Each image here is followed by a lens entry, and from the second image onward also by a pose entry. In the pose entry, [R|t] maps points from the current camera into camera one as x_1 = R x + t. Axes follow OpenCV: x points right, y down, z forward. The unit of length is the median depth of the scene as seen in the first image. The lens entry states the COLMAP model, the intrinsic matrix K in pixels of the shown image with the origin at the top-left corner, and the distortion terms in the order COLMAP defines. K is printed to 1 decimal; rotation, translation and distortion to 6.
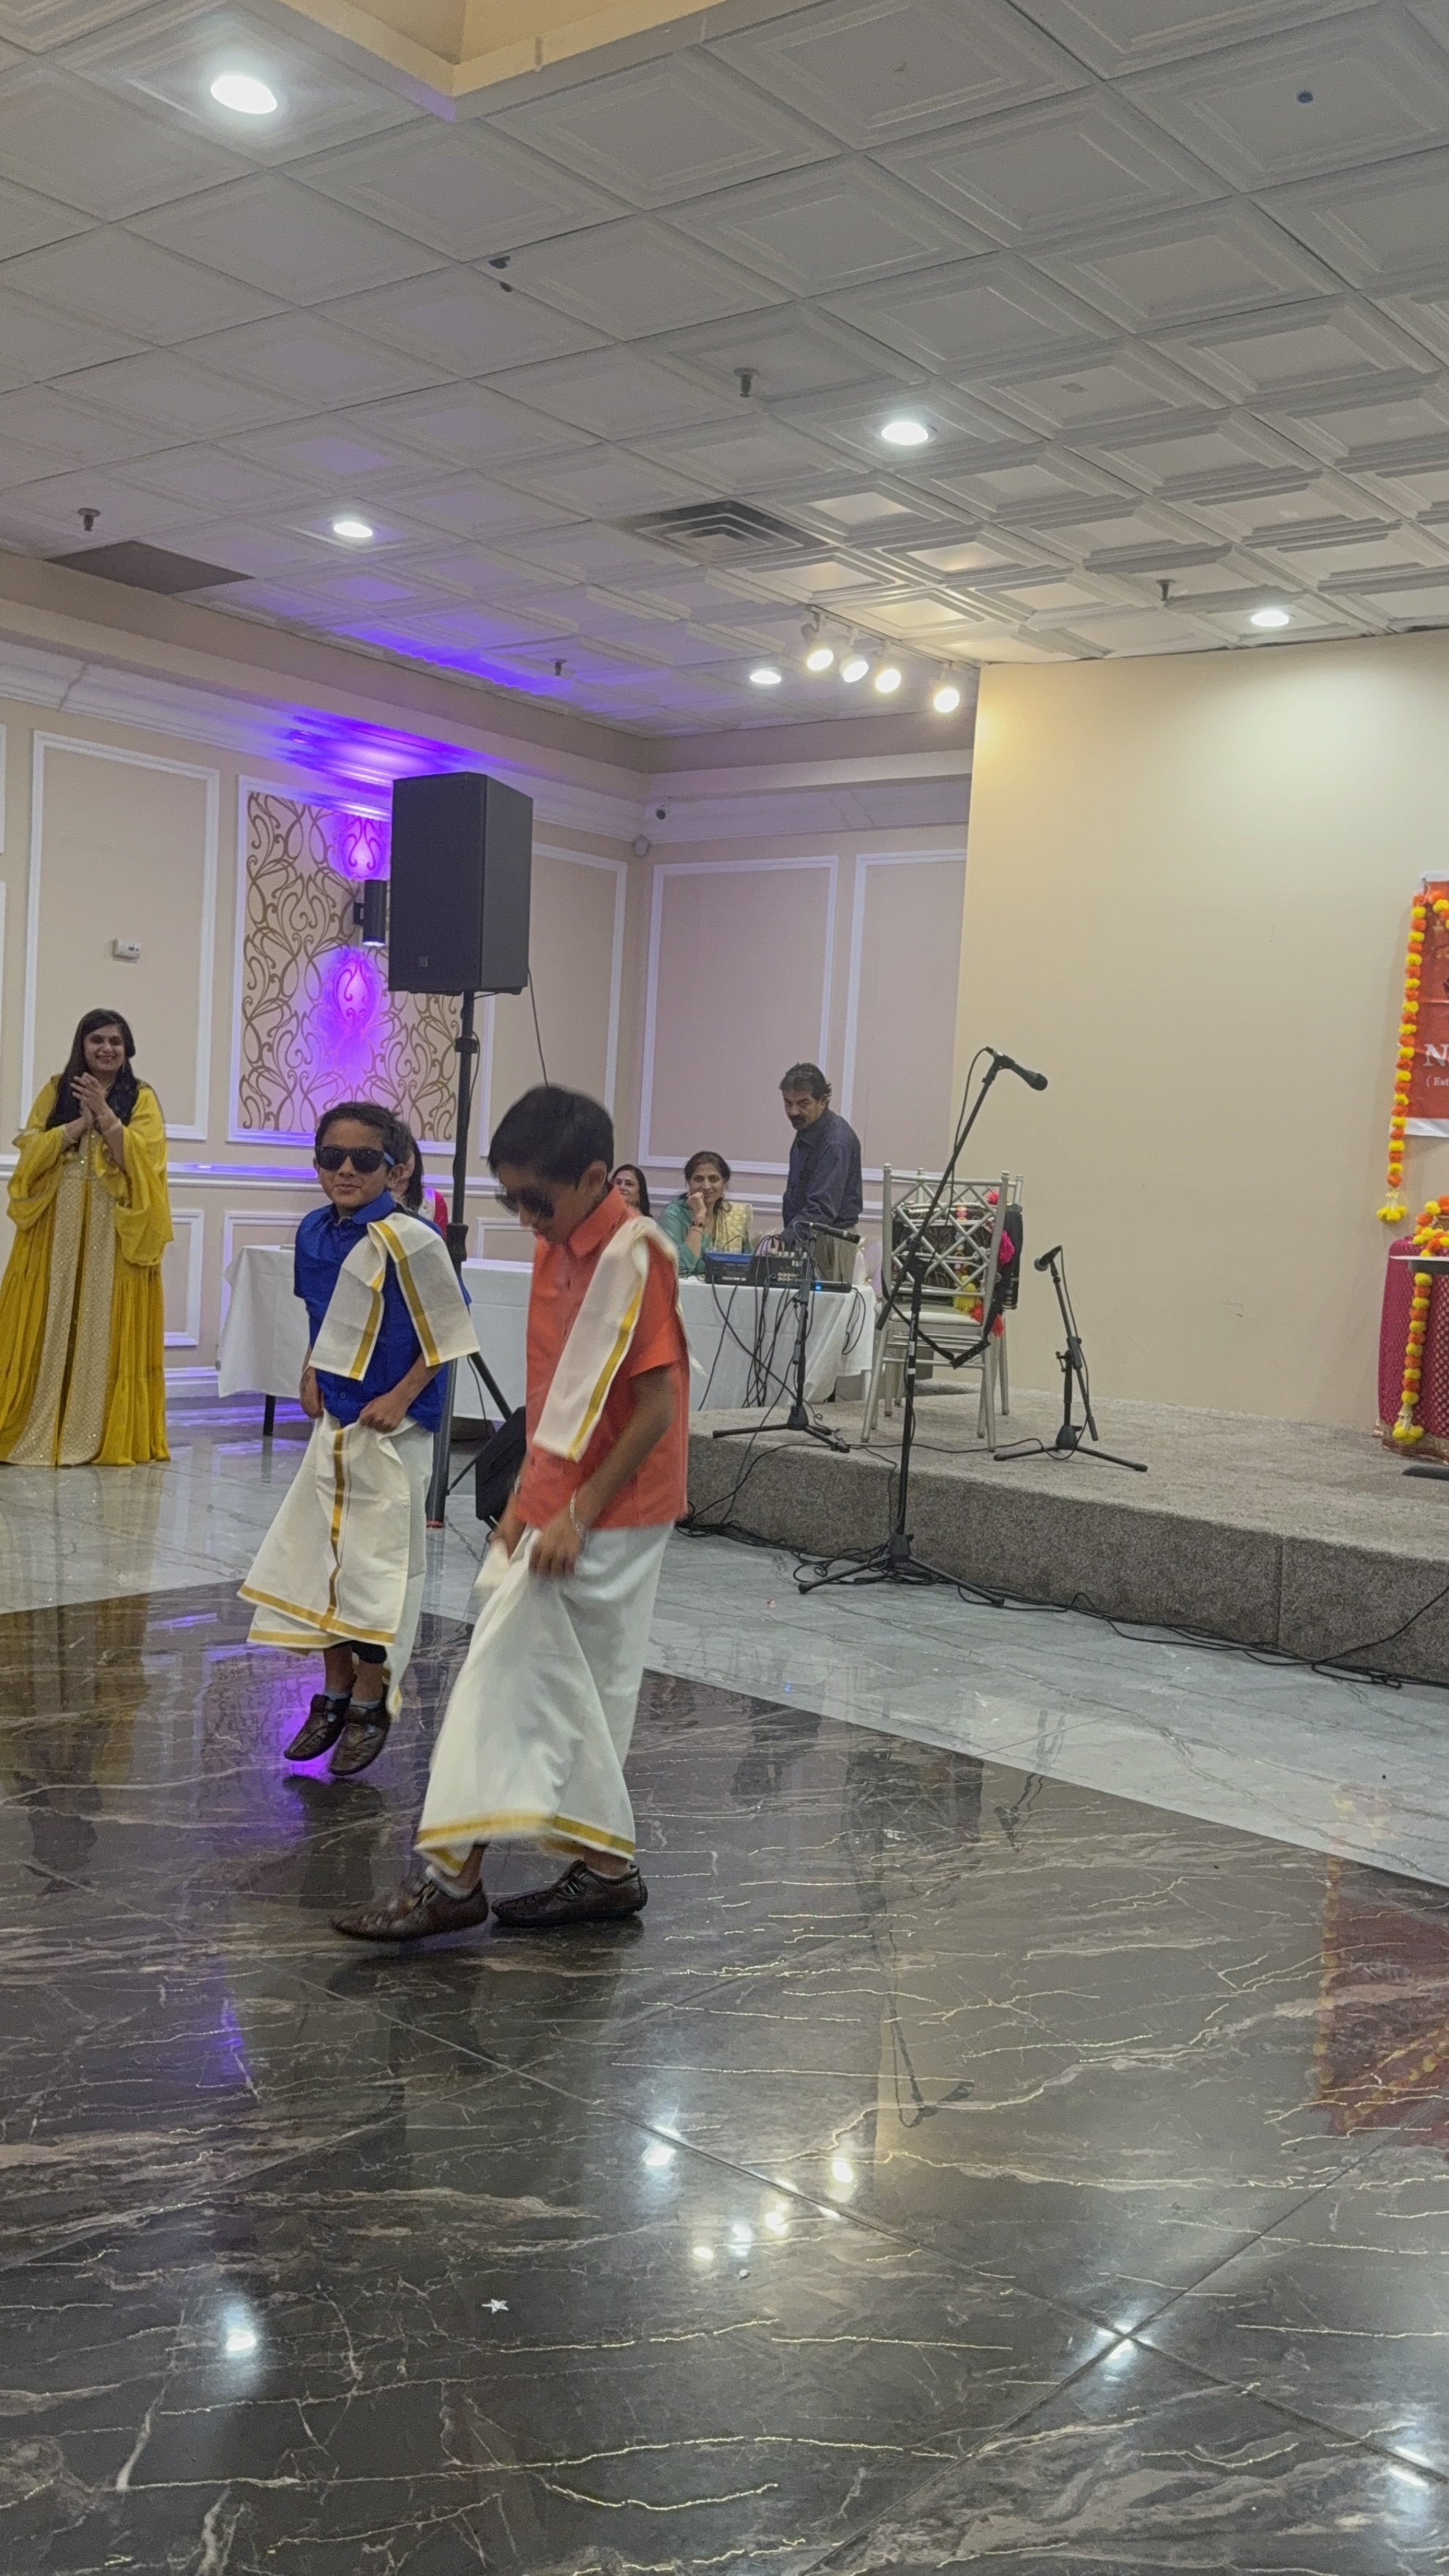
lens RADIAL K [[2238.9, 0, 724.4], [0, 2238.9, 1289.1], [0, 0, 1]] dist [0.111739, -0.010241]
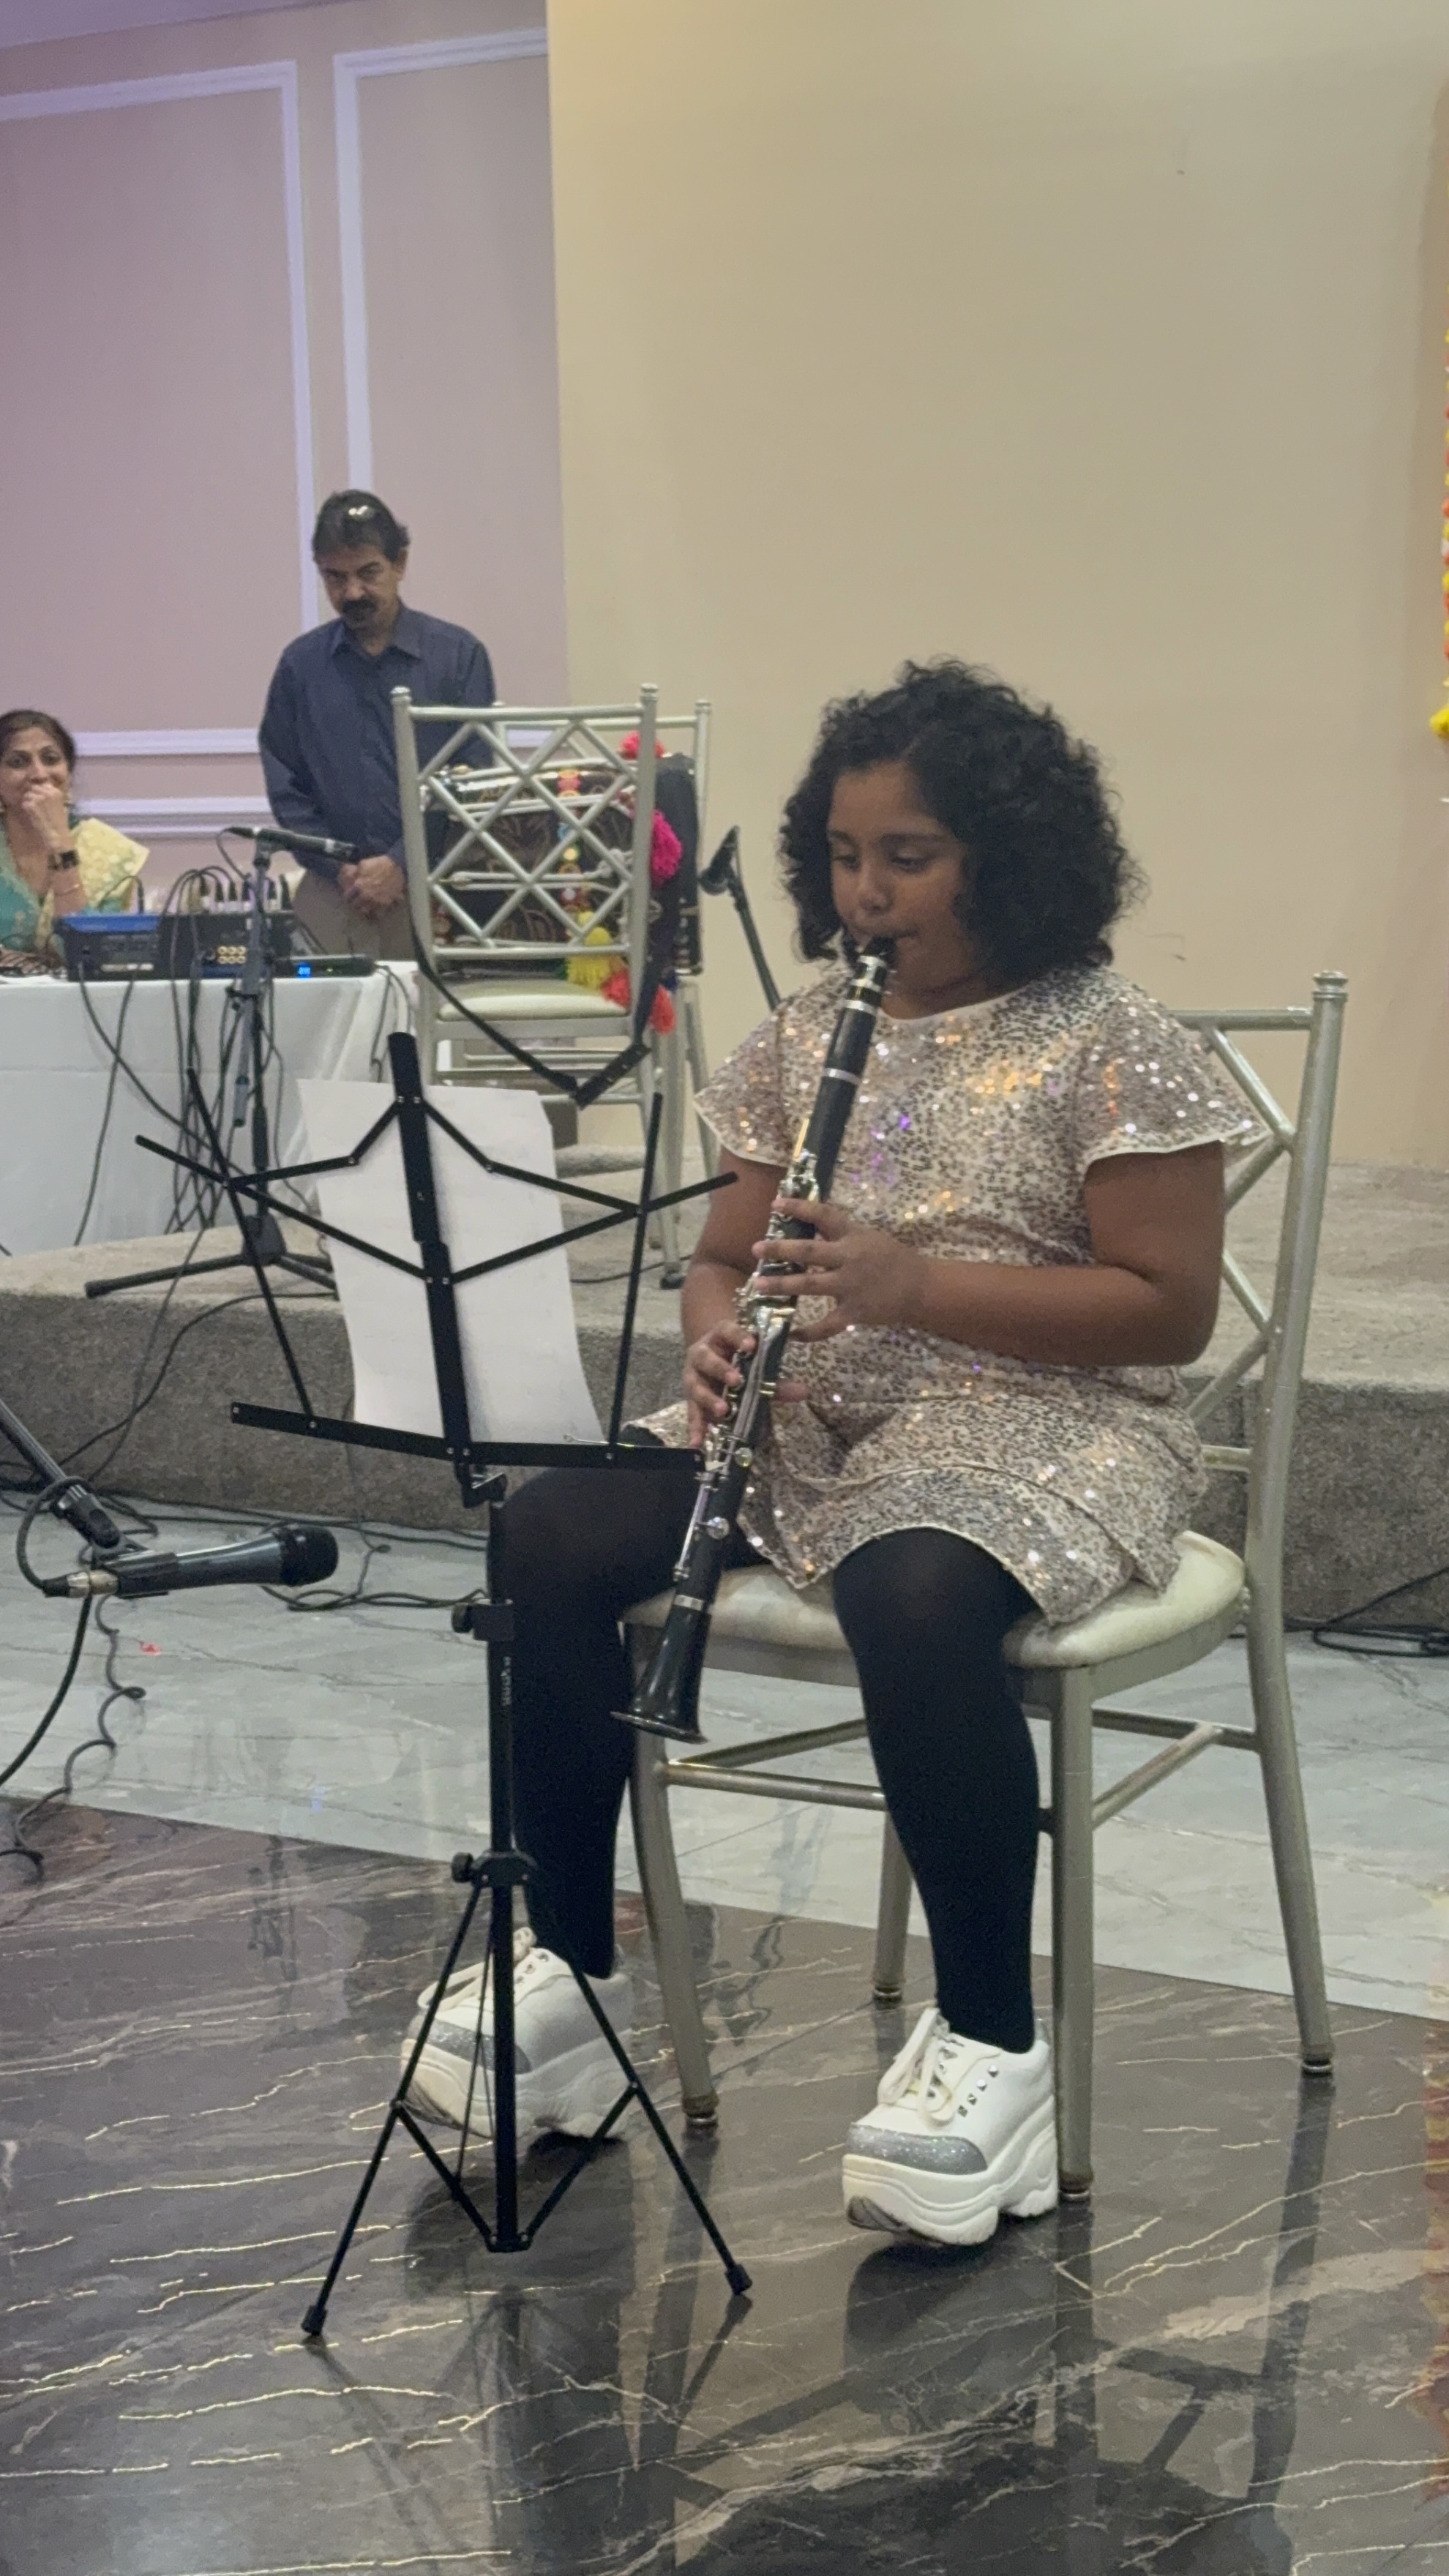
lens RADIAL K [[4495.3, 0, 687.6], [0, 4495.3, 1362.2], [0, 0, 1]] dist [0.118024, 0.000000]
pose [[0.991814, -0.093244, 0.087239, 0.036288], [0.086330, 0.993055, 0.079932, 0.014423], [-0.094086, -0.071746, 0.992975, 0.037325]]
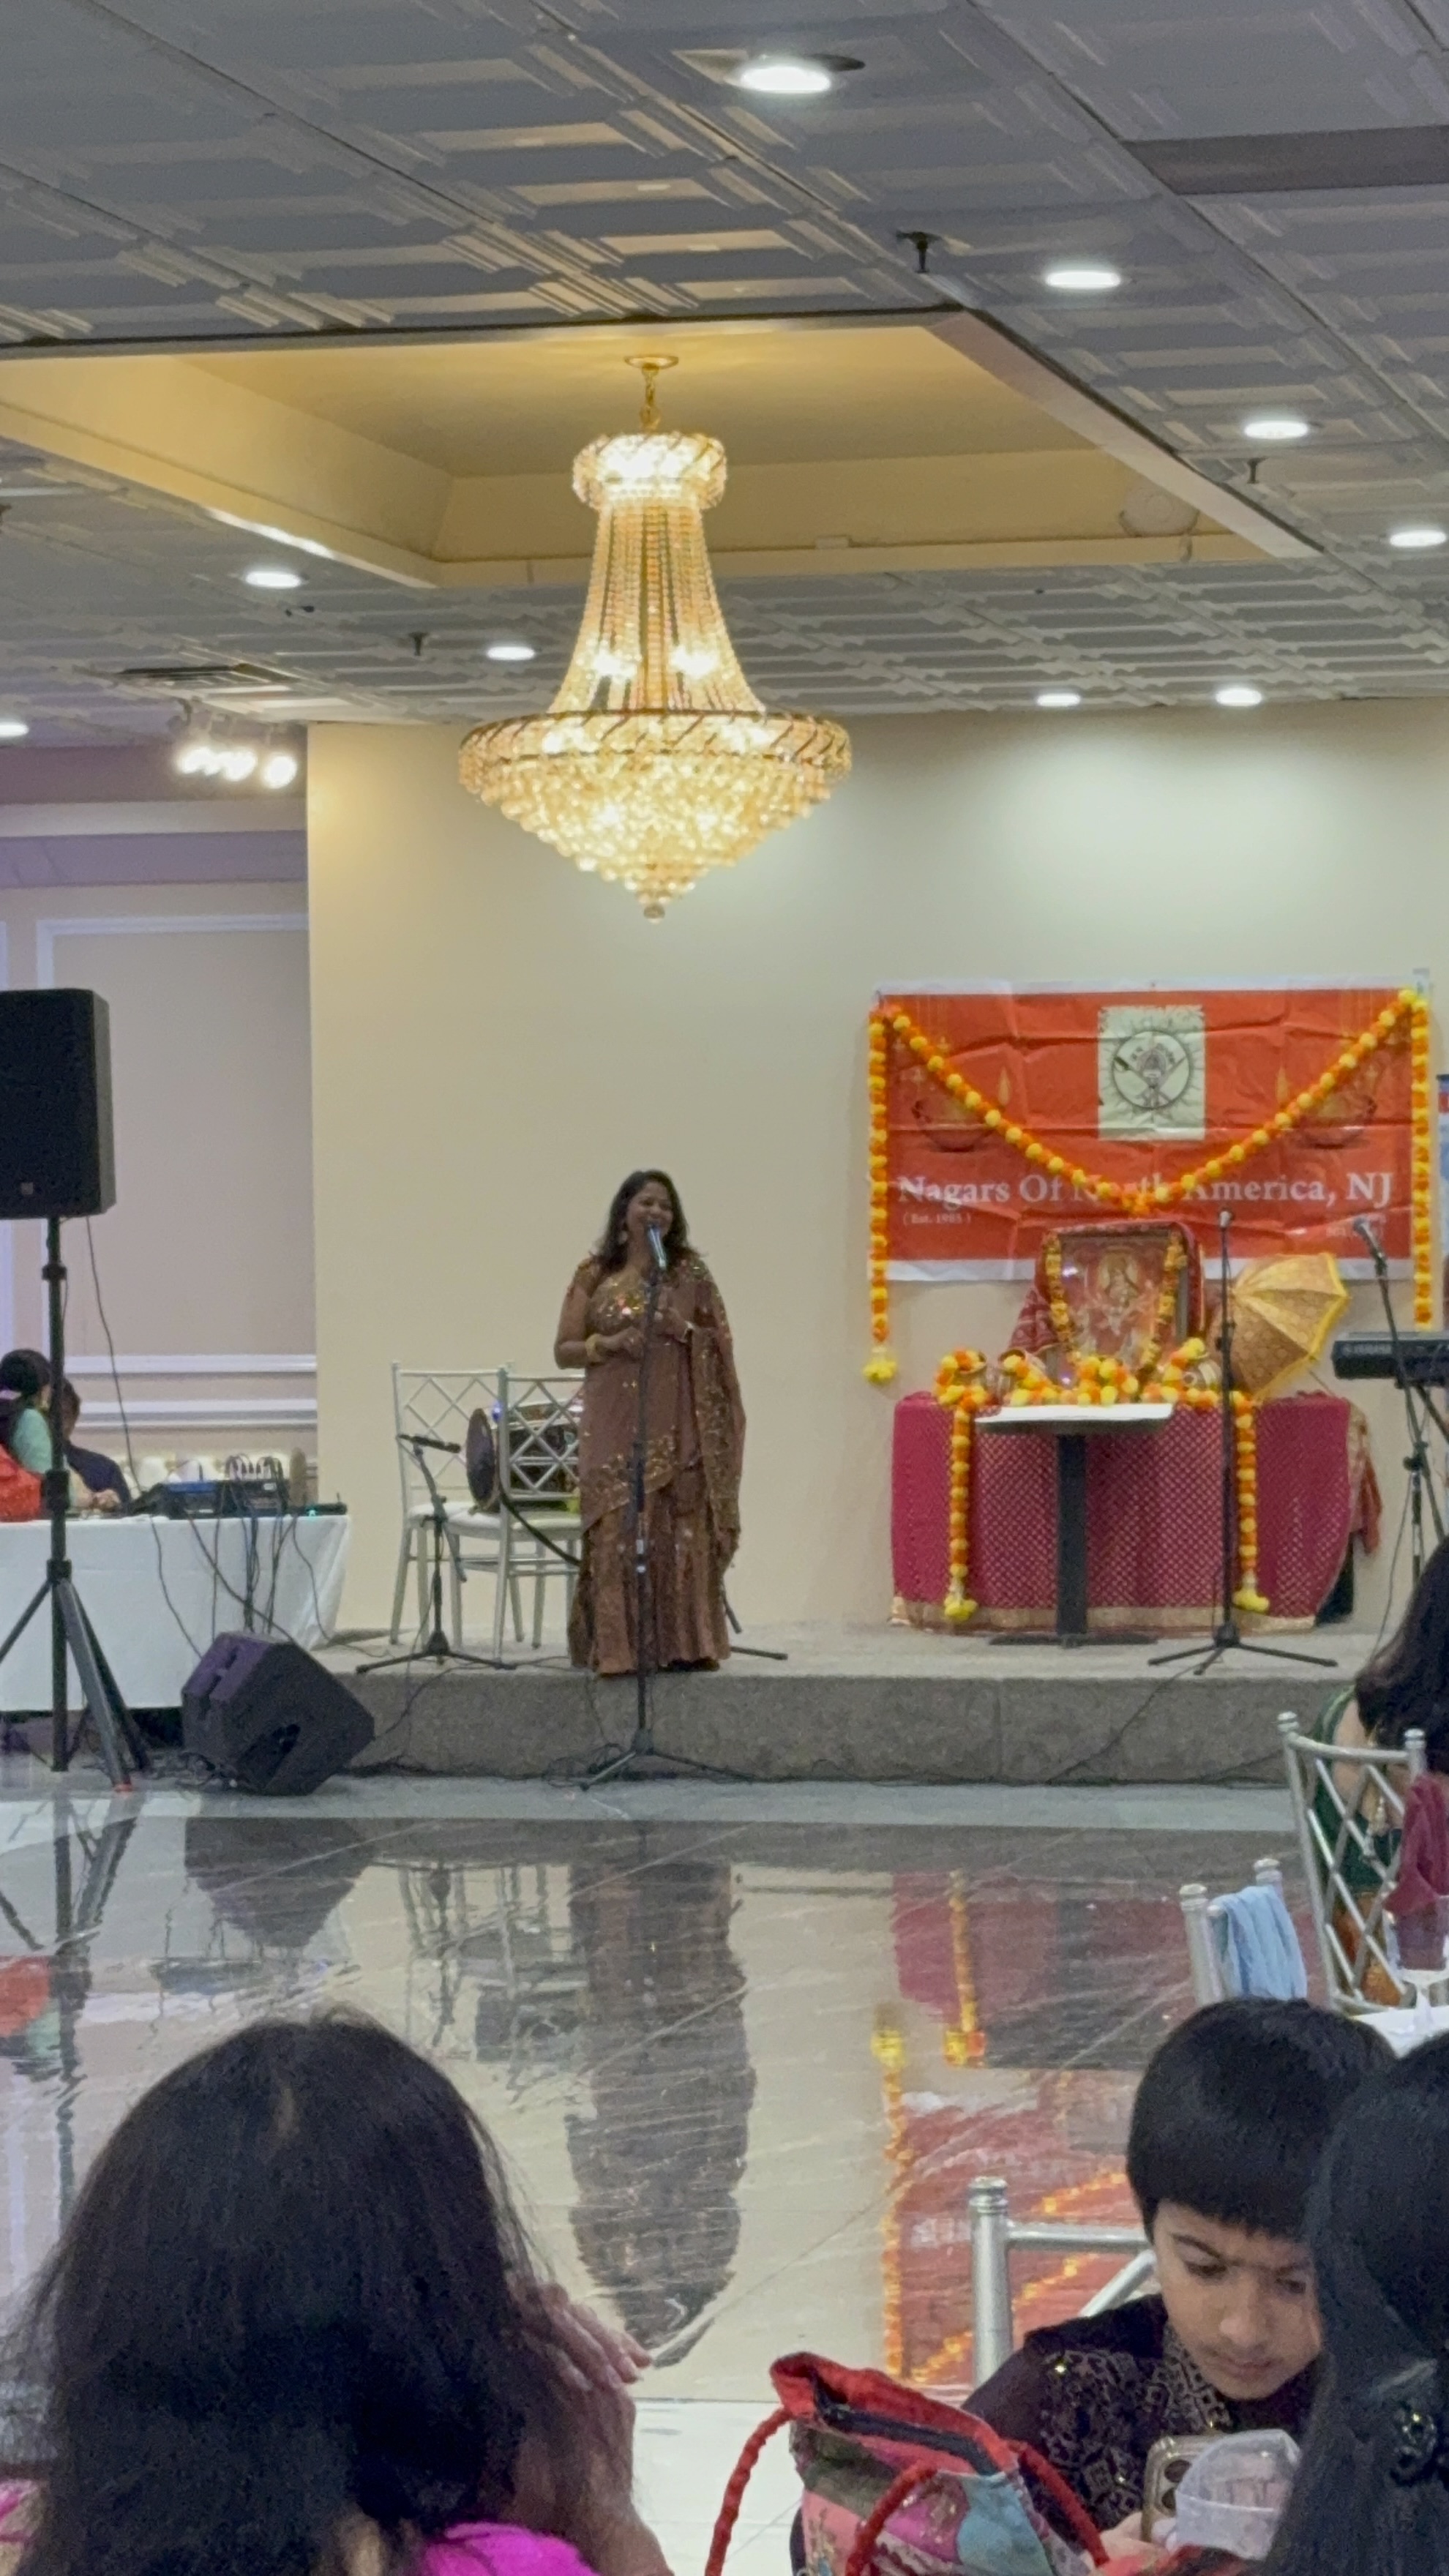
lens RADIAL K [[6989.5, 0, 725.6], [0, 6989.5, 1282.0], [0, 0, 1]] dist [0.066479, 0.000000]
pose [[0.897411, -0.075110, 0.434755, -1.108573], [0.092573, 0.995523, -0.019097, -0.025808], [-0.431374, 0.057385, 0.900346, -1.677775]]
